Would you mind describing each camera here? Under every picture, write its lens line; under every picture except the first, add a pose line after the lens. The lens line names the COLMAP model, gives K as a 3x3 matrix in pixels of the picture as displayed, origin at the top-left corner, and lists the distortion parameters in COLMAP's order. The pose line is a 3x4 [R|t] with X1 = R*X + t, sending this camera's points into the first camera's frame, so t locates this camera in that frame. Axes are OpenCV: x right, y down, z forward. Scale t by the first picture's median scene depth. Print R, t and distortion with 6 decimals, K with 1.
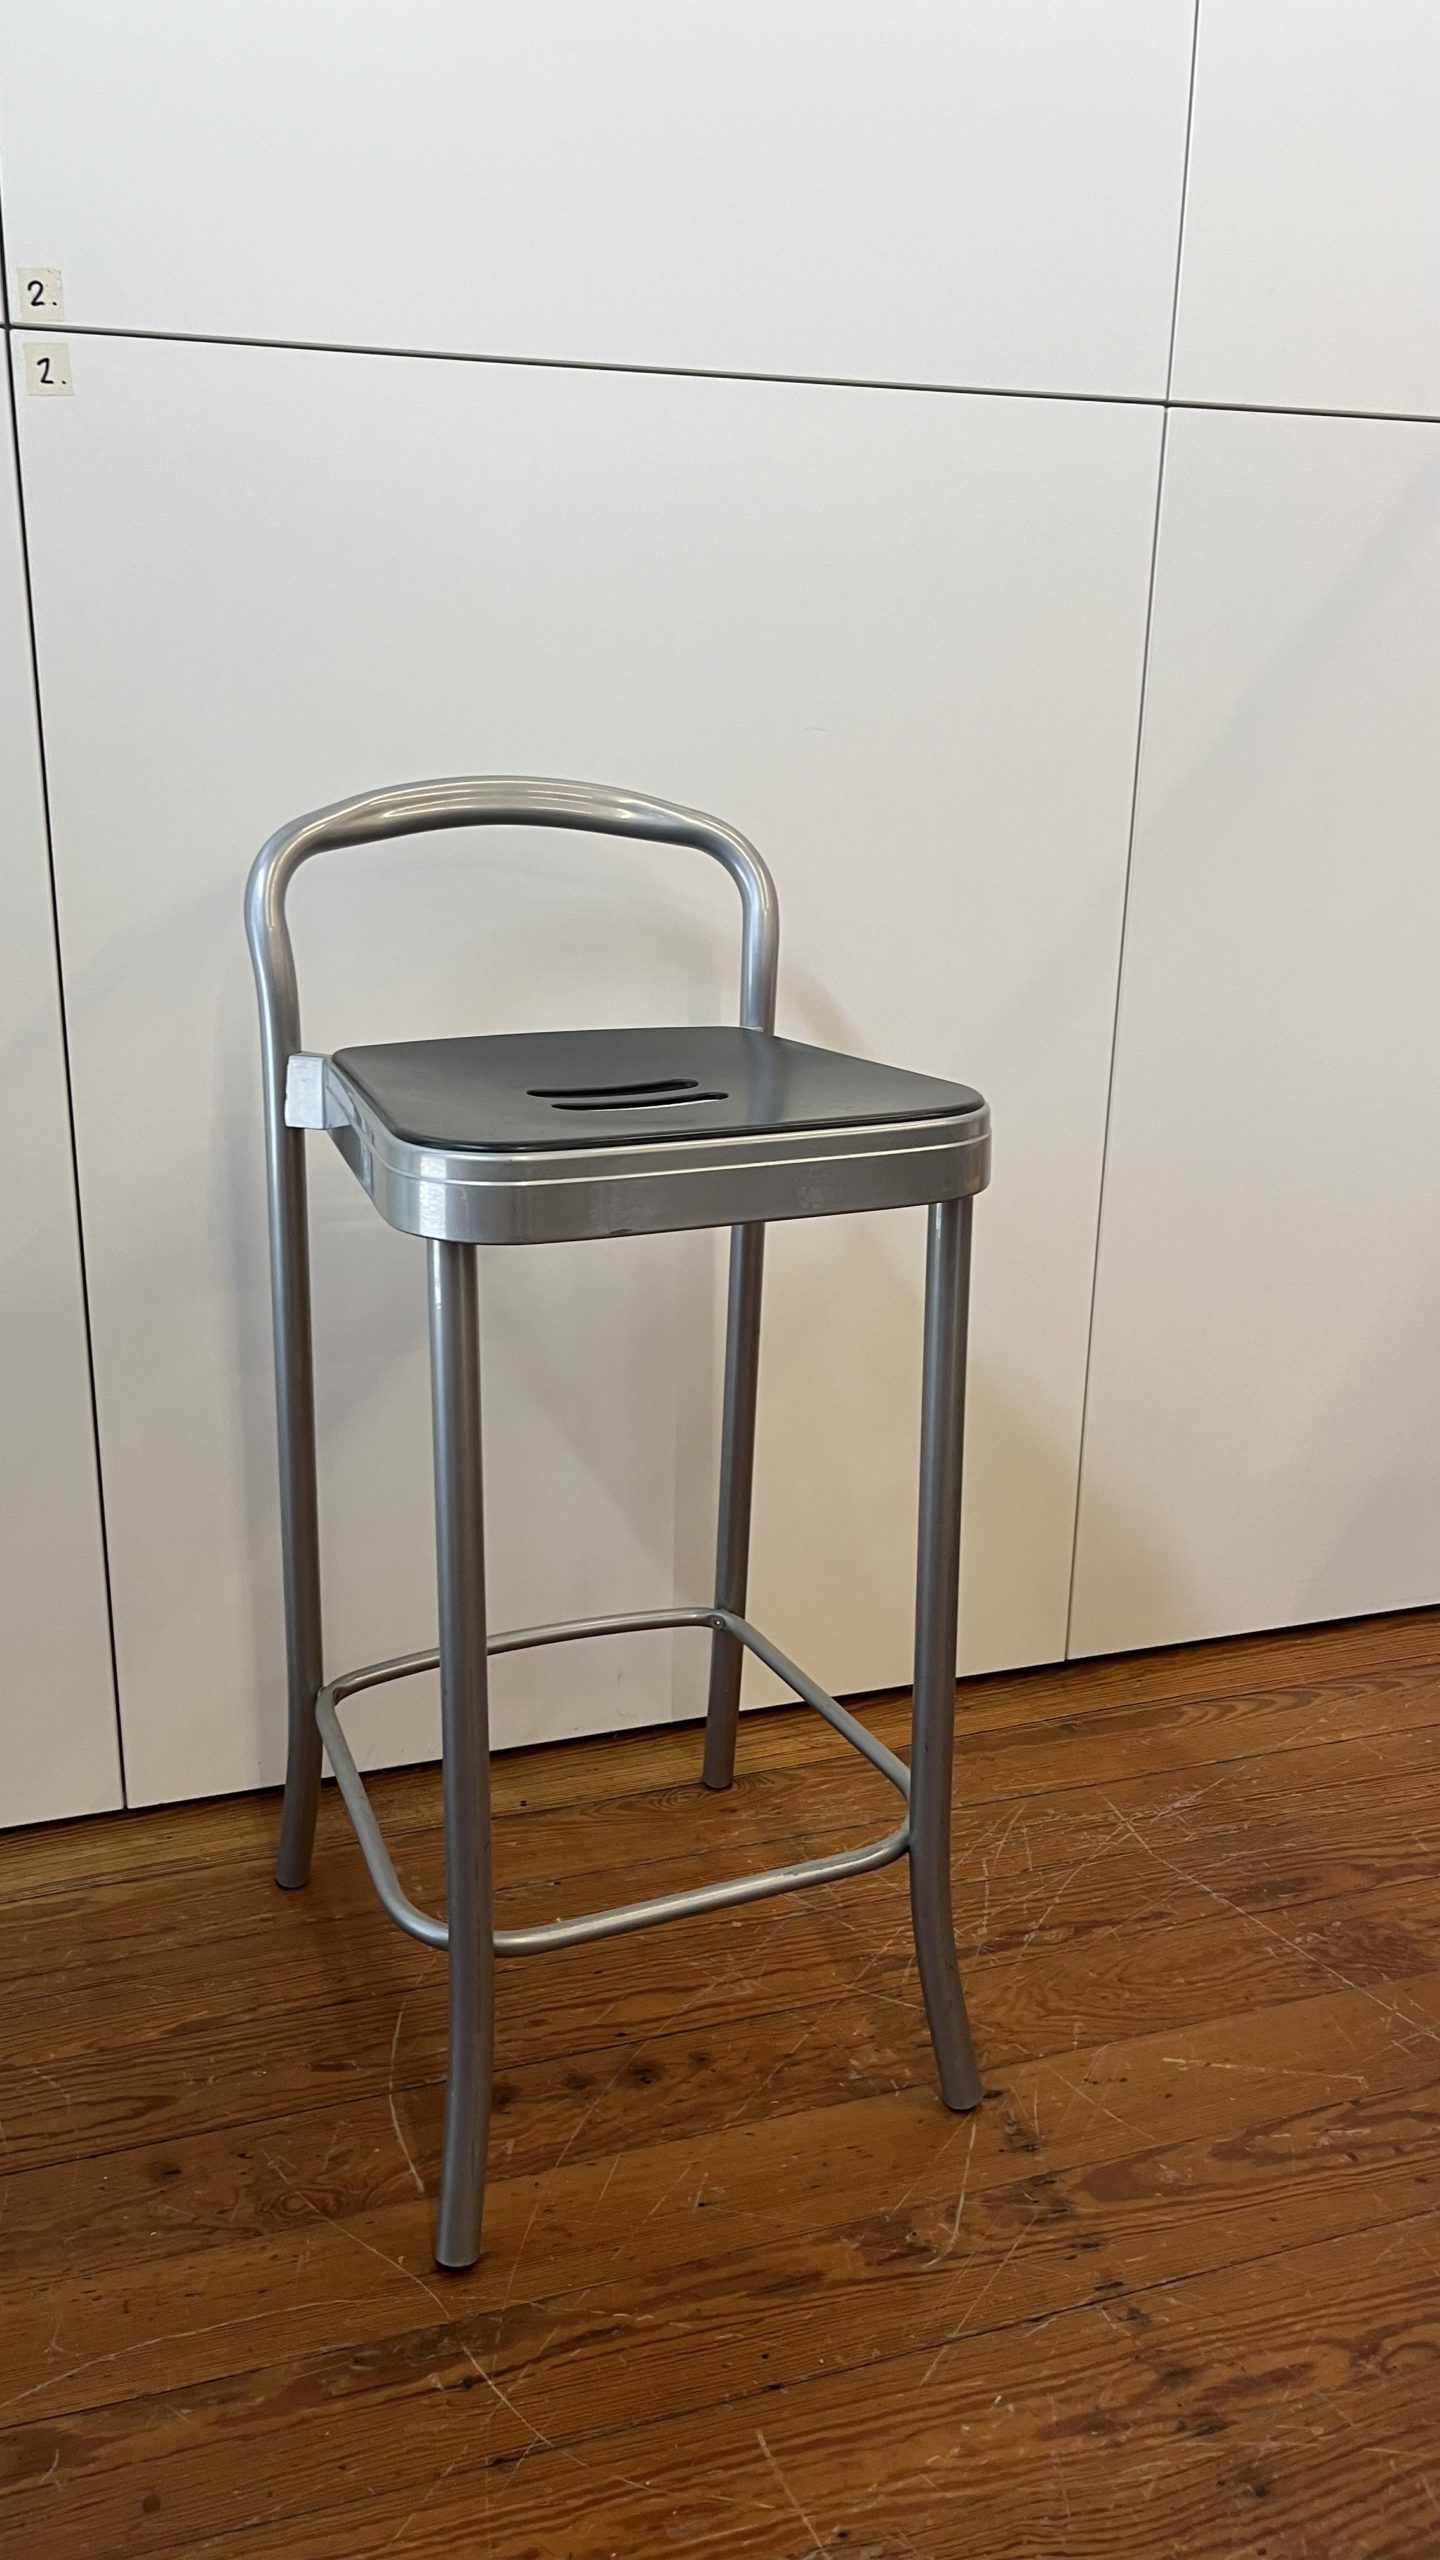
lens RADIAL K [[1958.1, 0, 699.1], [0, 1958.1, 1266.1], [0, 0, 1]] dist [0.050252, -0.082675]
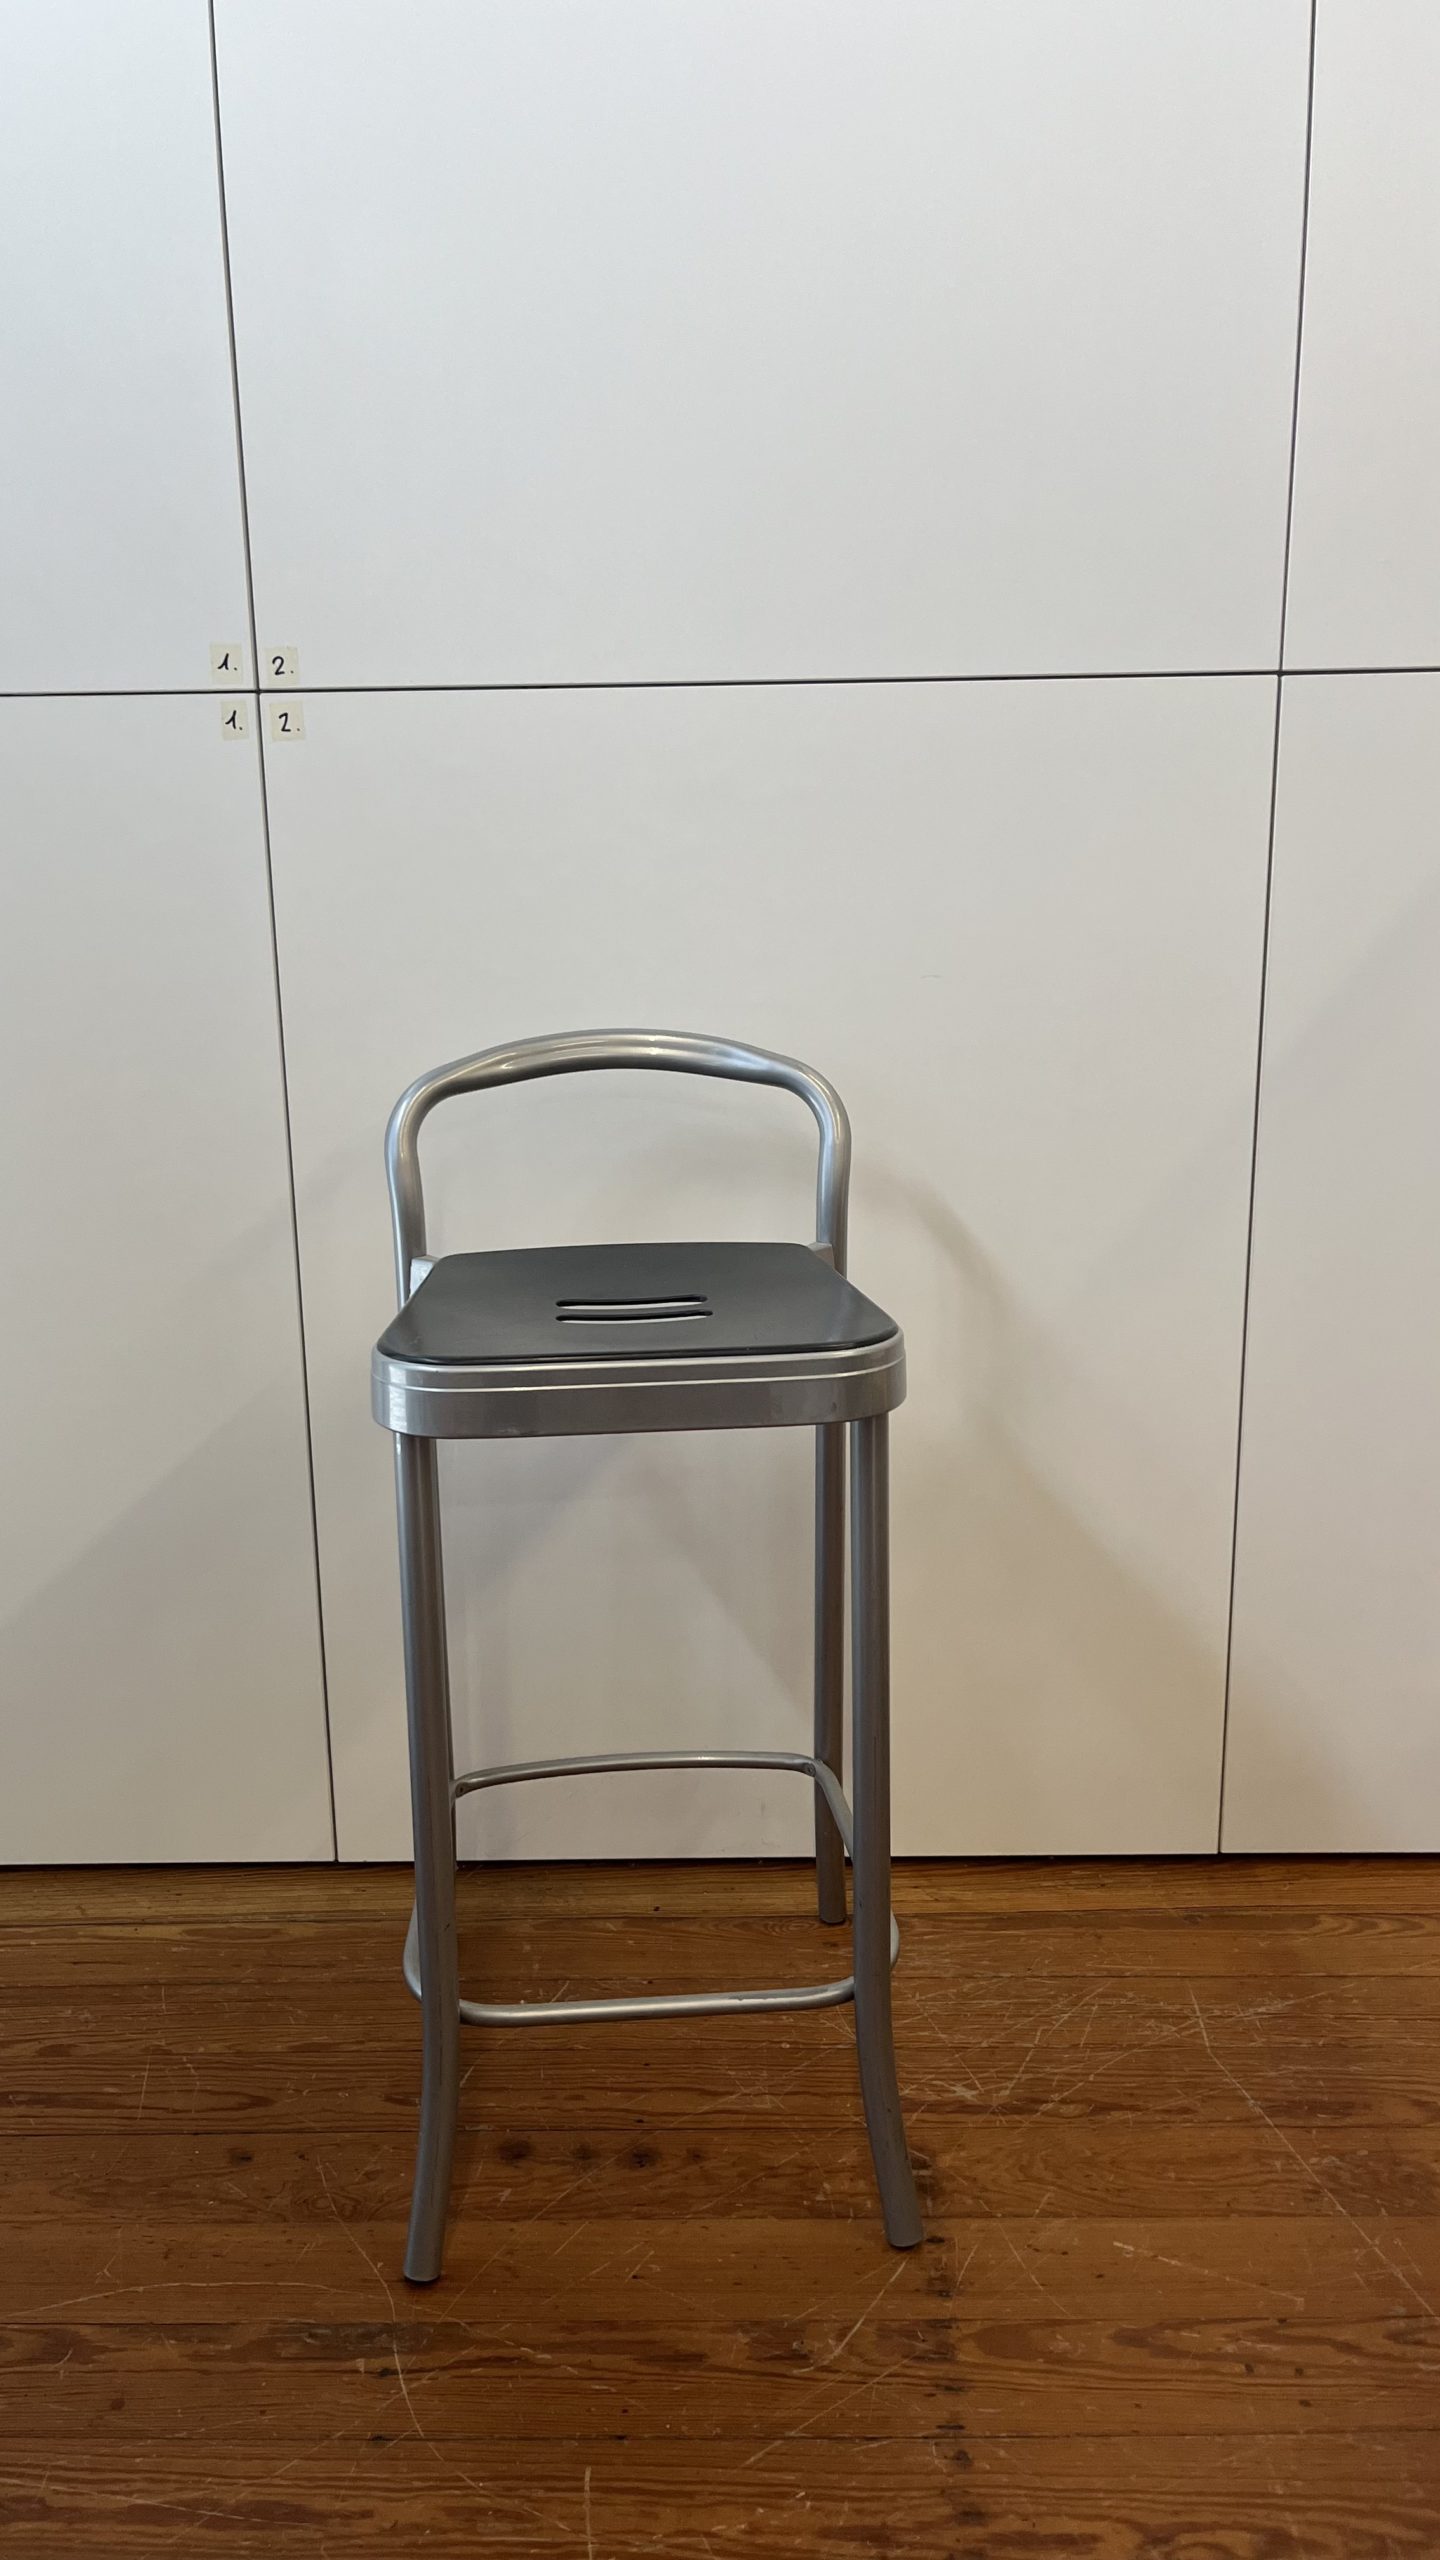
lens RADIAL K [[1958.1, 0, 697.9], [0, 1958.1, 1263.5], [0, 0, 1]] dist [0.050252, -0.082675]
pose [[0.943521, 0.047130, -0.327943, 0.366947], [-0.064479, 0.997025, -0.042227, -0.064716], [0.324977, 0.060987, 0.943753, -0.106946]]
